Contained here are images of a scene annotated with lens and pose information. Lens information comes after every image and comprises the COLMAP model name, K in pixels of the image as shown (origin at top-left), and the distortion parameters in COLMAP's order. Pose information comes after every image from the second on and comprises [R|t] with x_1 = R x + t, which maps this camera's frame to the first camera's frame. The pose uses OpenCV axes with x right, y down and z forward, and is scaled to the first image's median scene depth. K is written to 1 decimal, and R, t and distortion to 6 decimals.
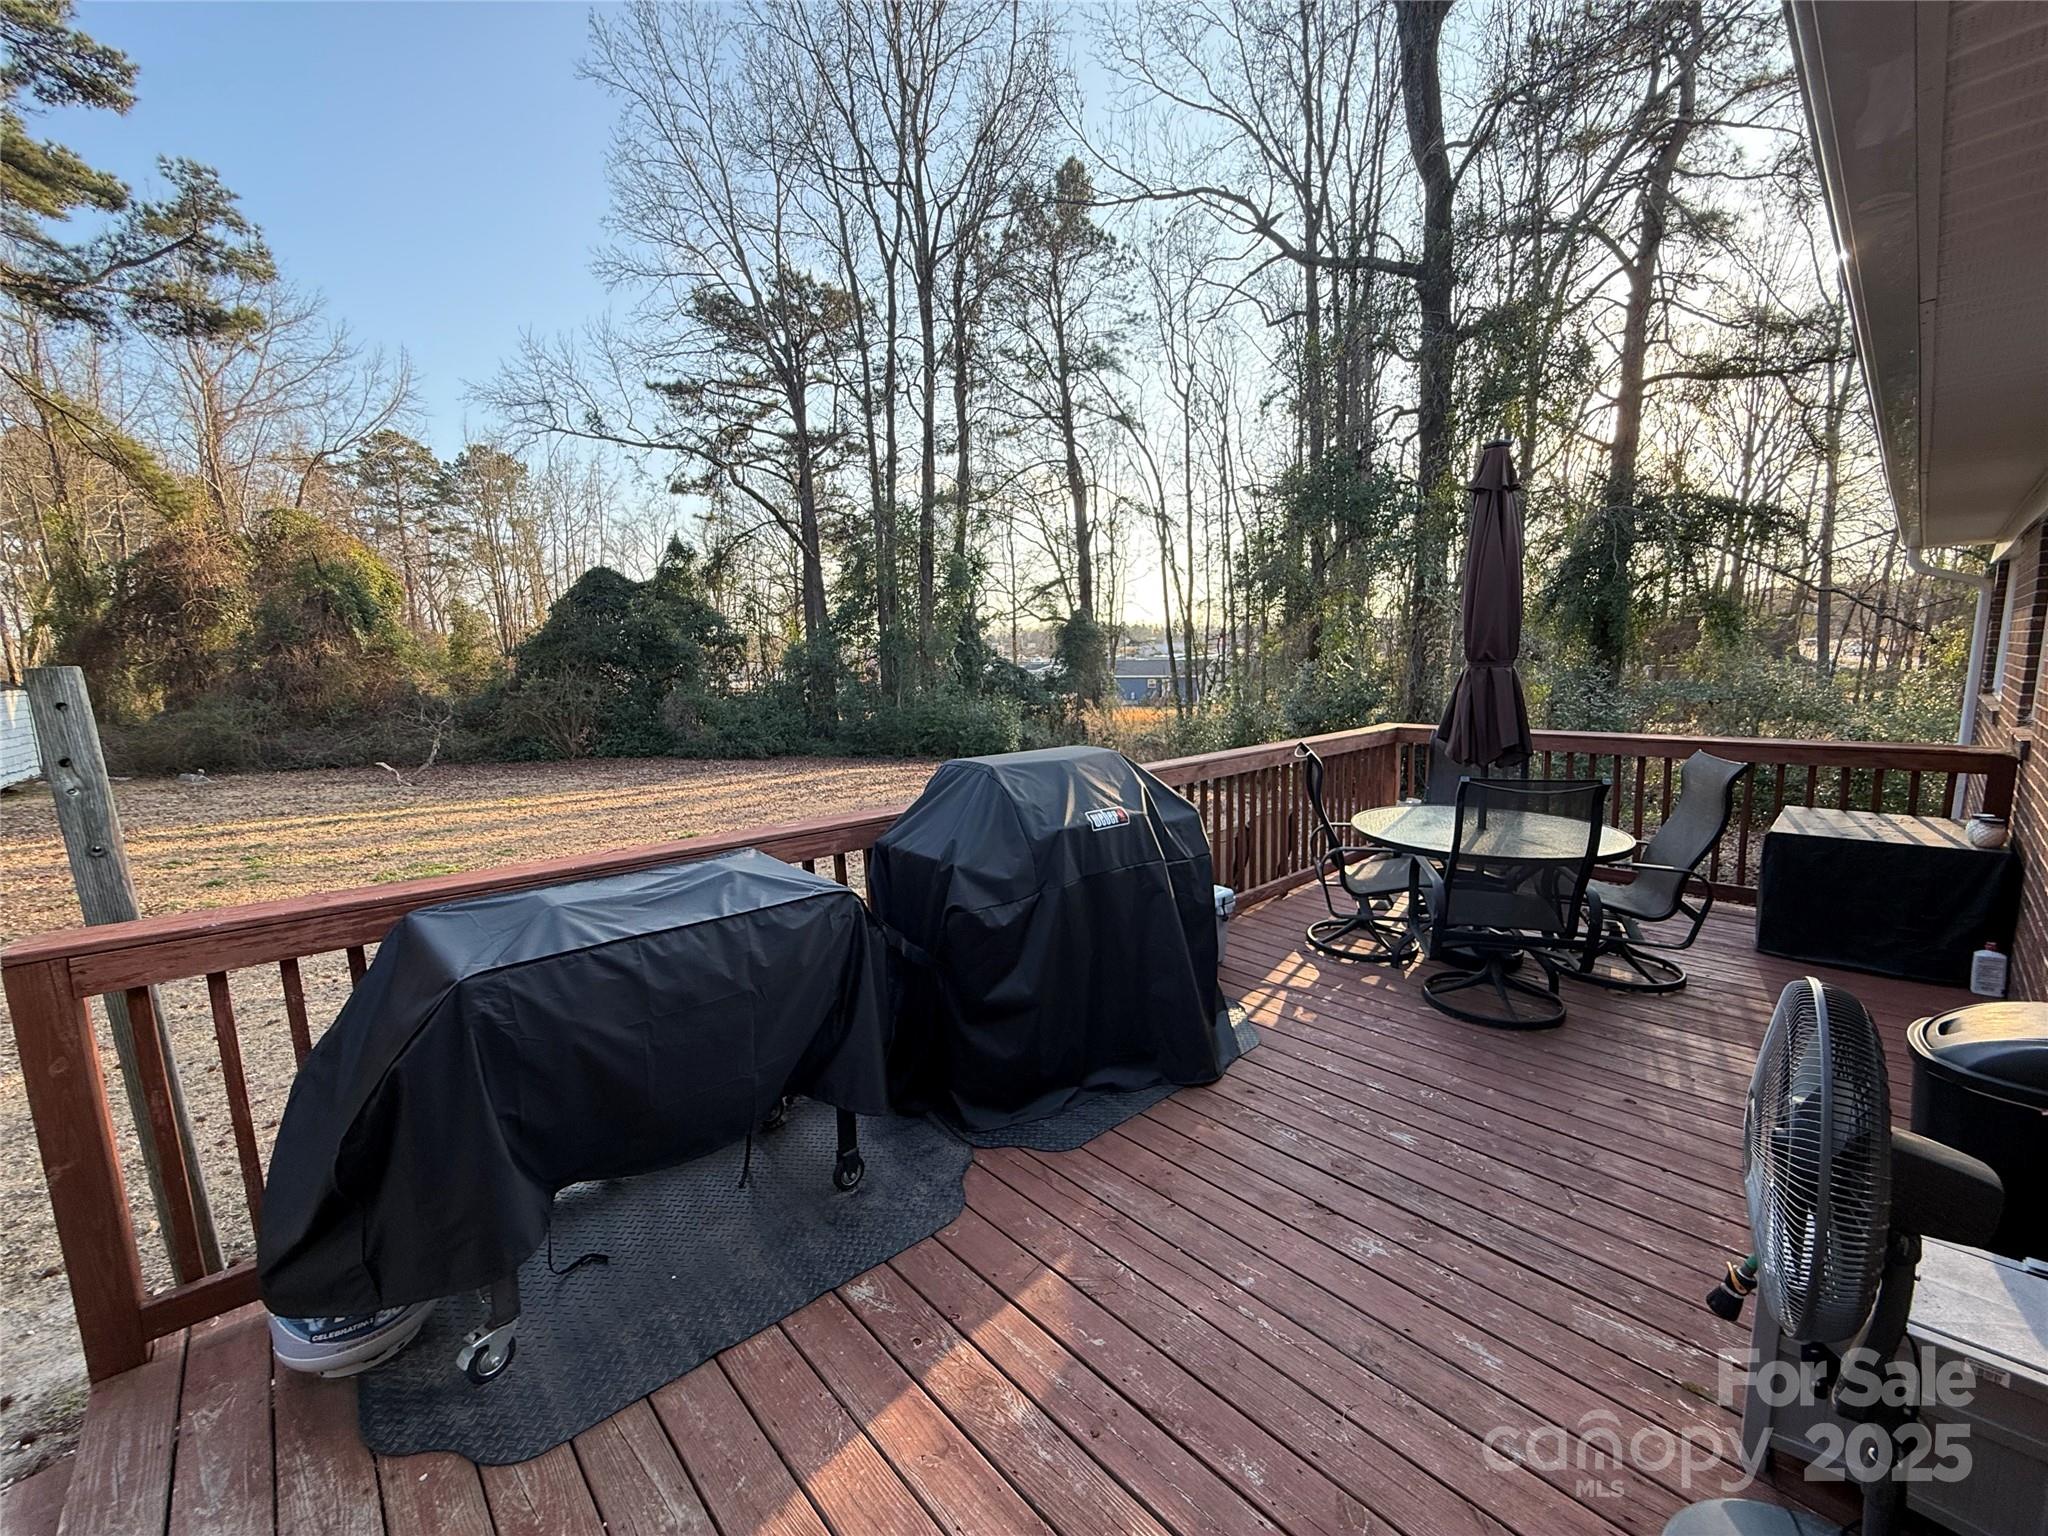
lens RADIAL K [[821.1, 0, 1022.9], [0, 821.1, 770.6], [0, 0, 1]] dist [-0.004045, -0.000621]
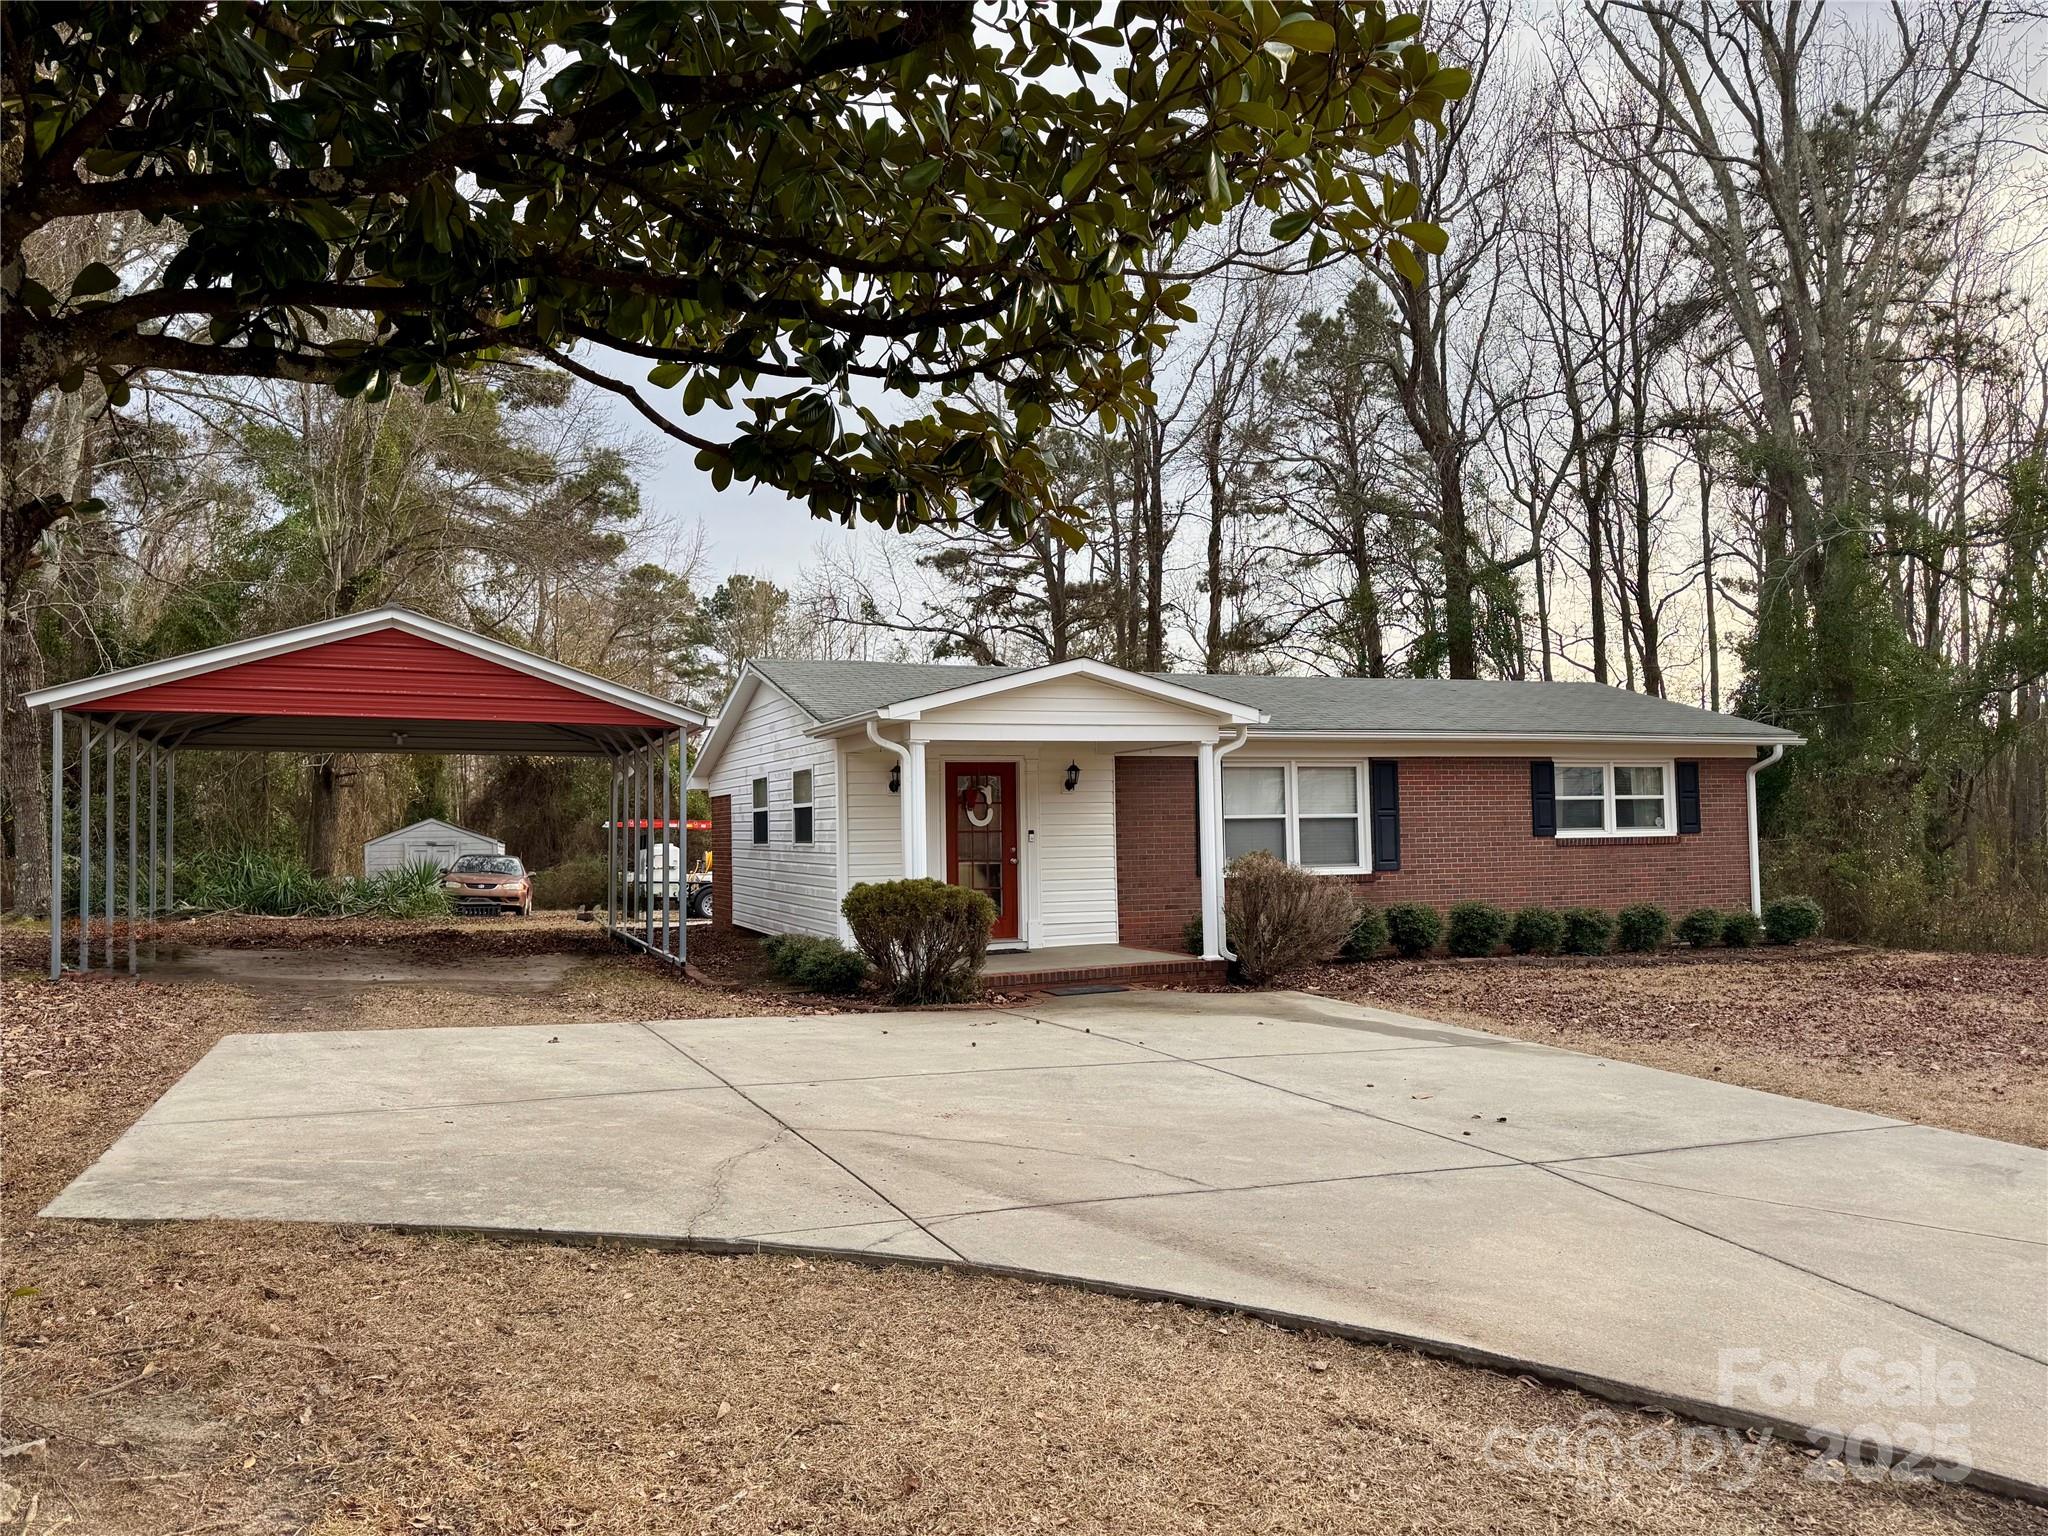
lens RADIAL K [[1454.4, 0, 1016.9], [0, 1454.4, 768.3], [0, 0, 1]] dist [0.015004, 0.000632]
pose [[0.938174, -0.011174, -0.345984, 0.263564], [-0.049815, 0.984718, -0.166882, 0.075435], [0.342561, 0.173799, 0.923280, -0.547720]]
